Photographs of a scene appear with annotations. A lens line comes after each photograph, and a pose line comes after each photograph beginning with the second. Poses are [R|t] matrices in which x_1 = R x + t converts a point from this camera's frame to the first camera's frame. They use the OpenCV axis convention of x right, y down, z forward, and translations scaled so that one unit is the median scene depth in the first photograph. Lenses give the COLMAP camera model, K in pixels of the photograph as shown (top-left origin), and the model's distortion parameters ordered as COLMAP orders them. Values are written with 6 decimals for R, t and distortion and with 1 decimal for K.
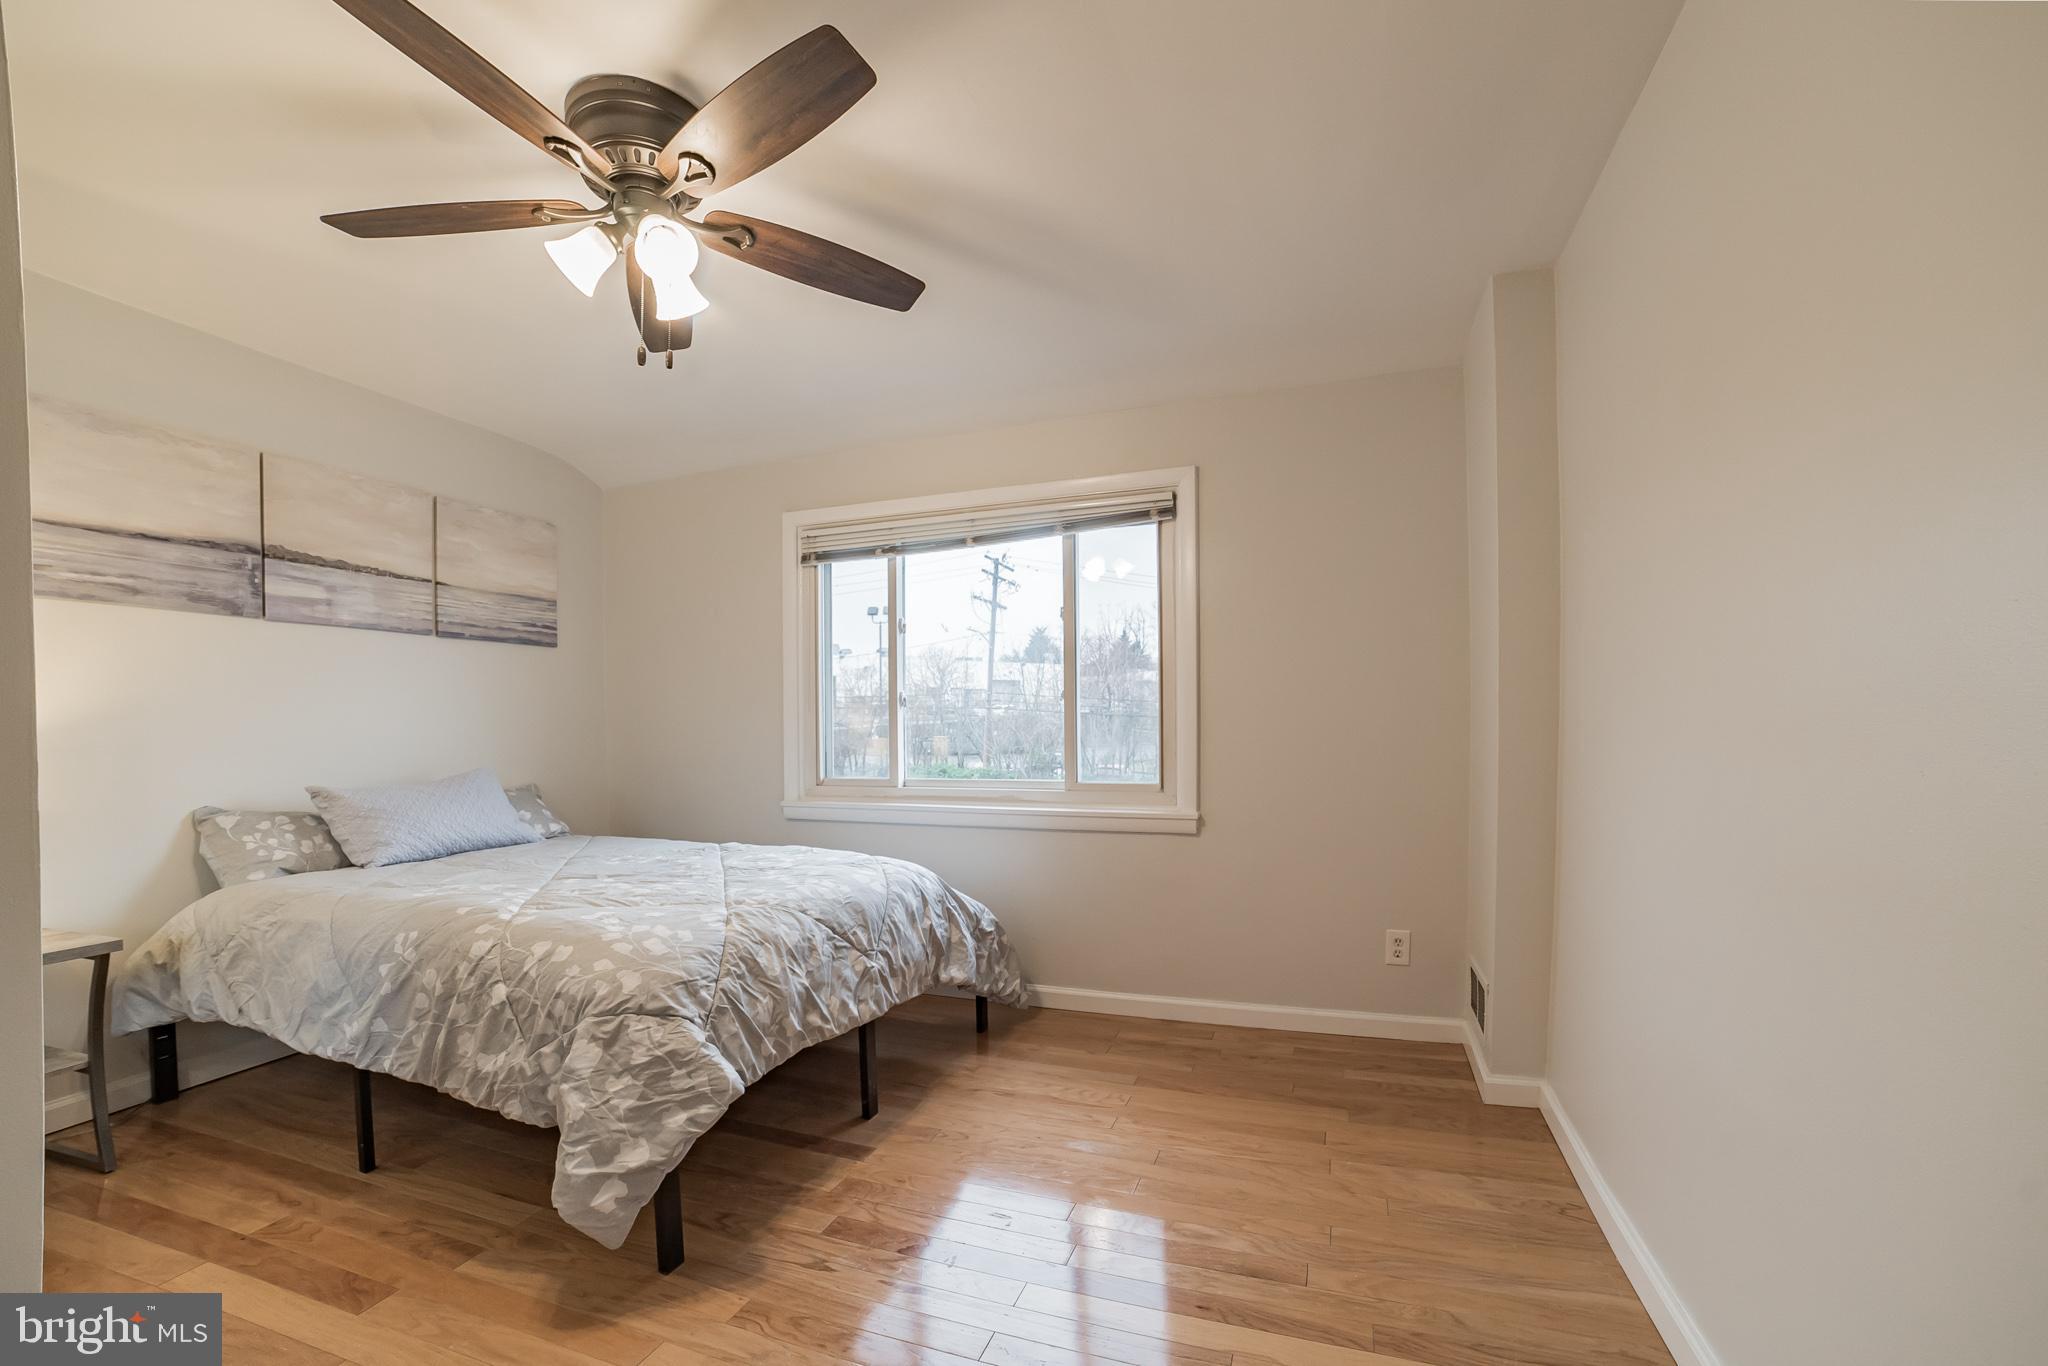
lens RADIAL K [[820.2, 0, 1014.9], [0, 820.2, 725.5], [0, 0, 1]] dist [-0.002808, 0.000007]
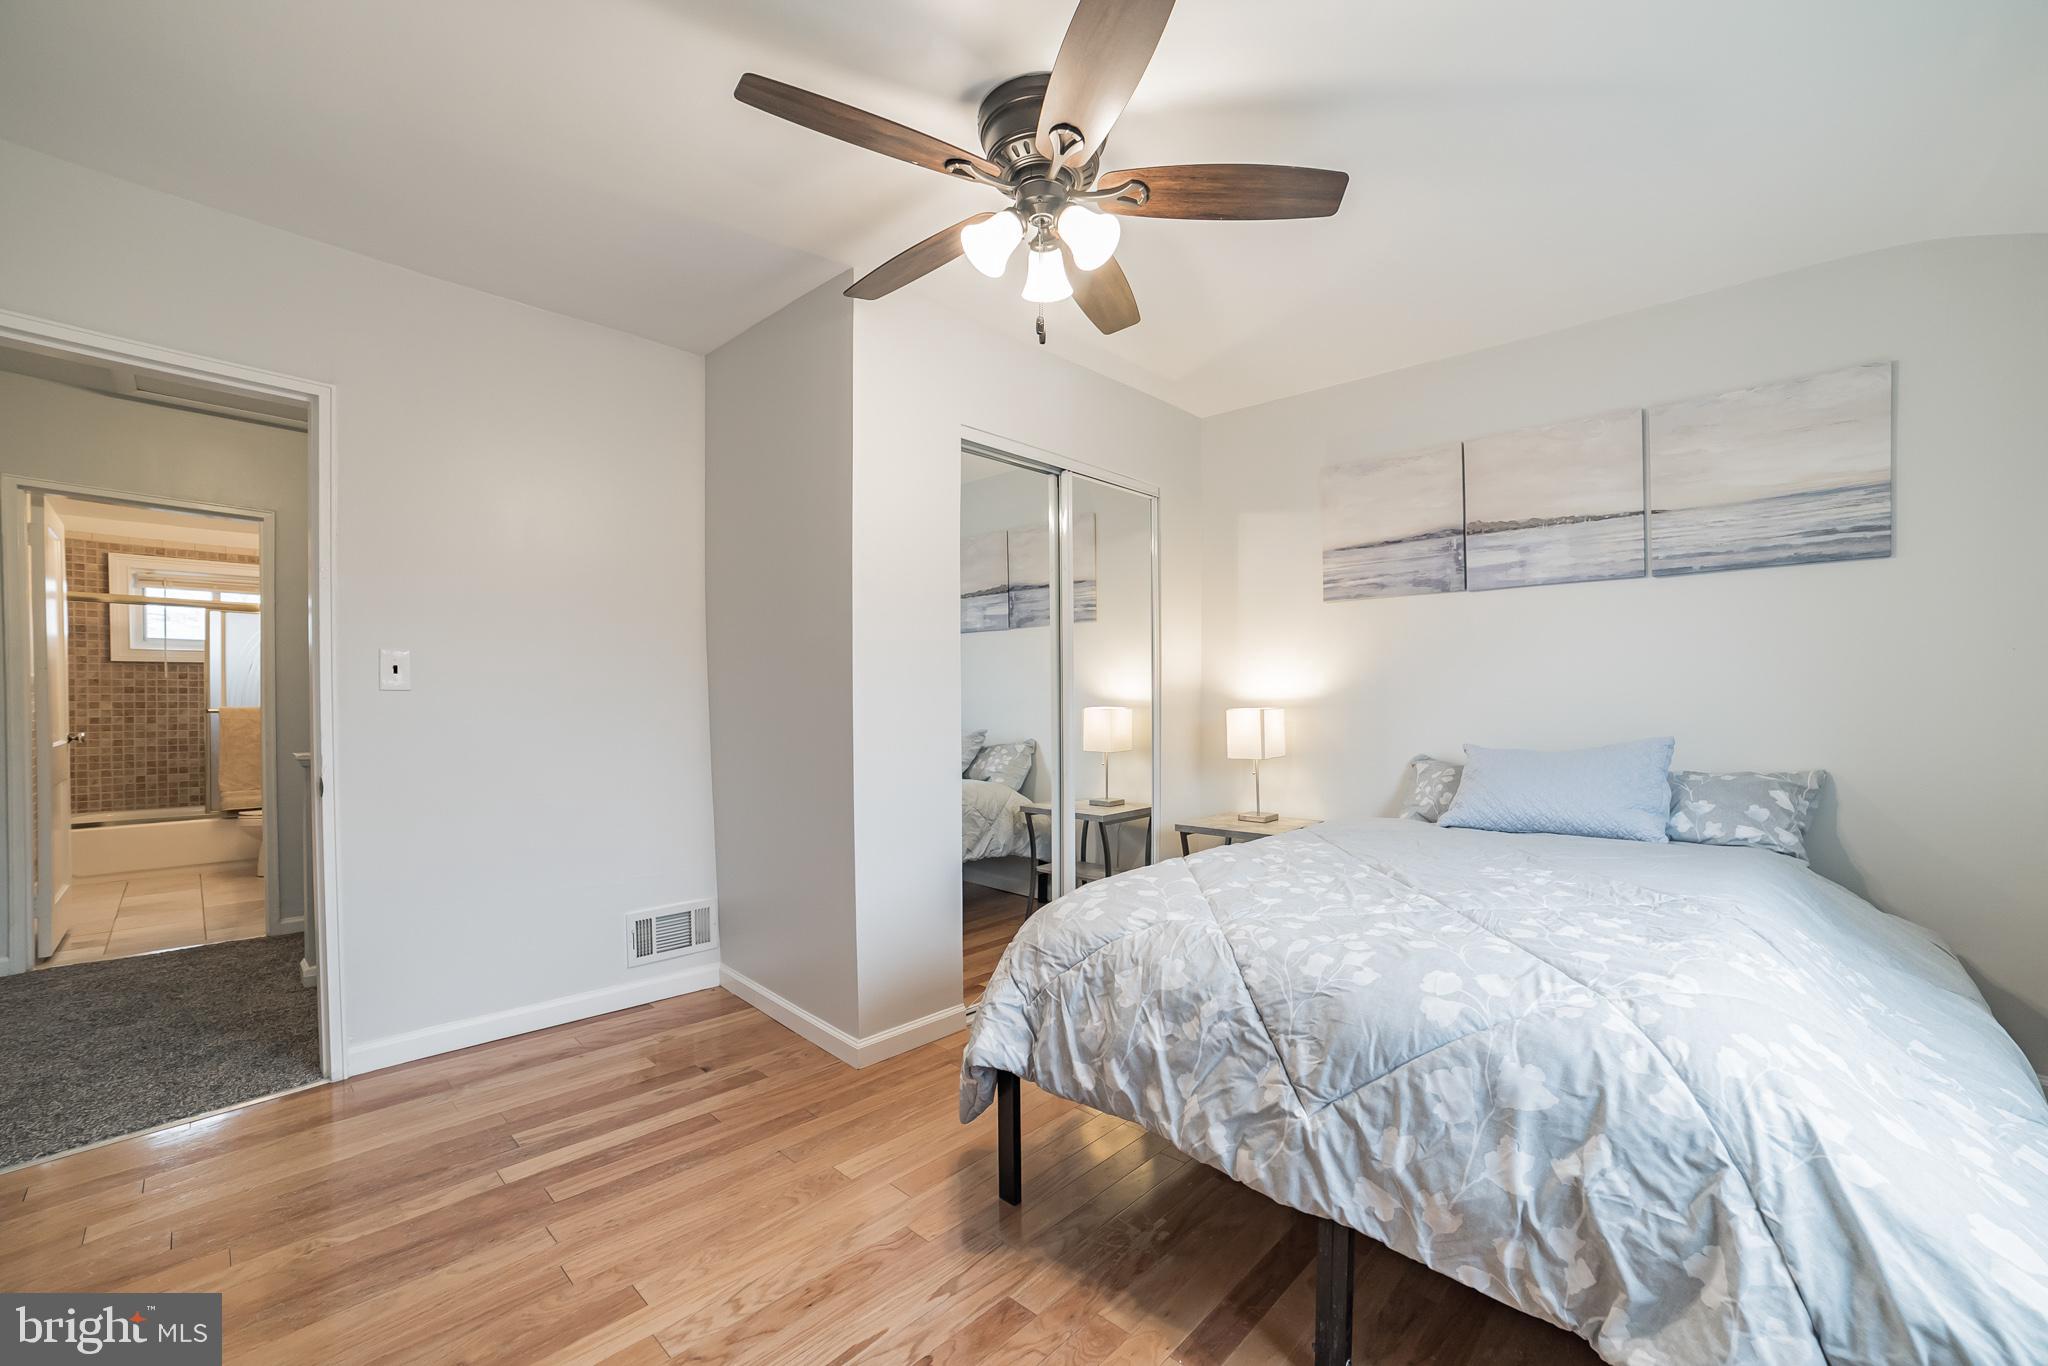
lens RADIAL K [[820.2, 0, 1020.5], [0, 820.2, 687.8], [0, 0, 1]] dist [-0.002808, 0.000007]
pose [[-0.326005, 0.005854, -0.945350, 0.337664], [0.014913, 0.999888, 0.001049, -0.008065], [0.945250, -0.013756, -0.326056, 0.785035]]
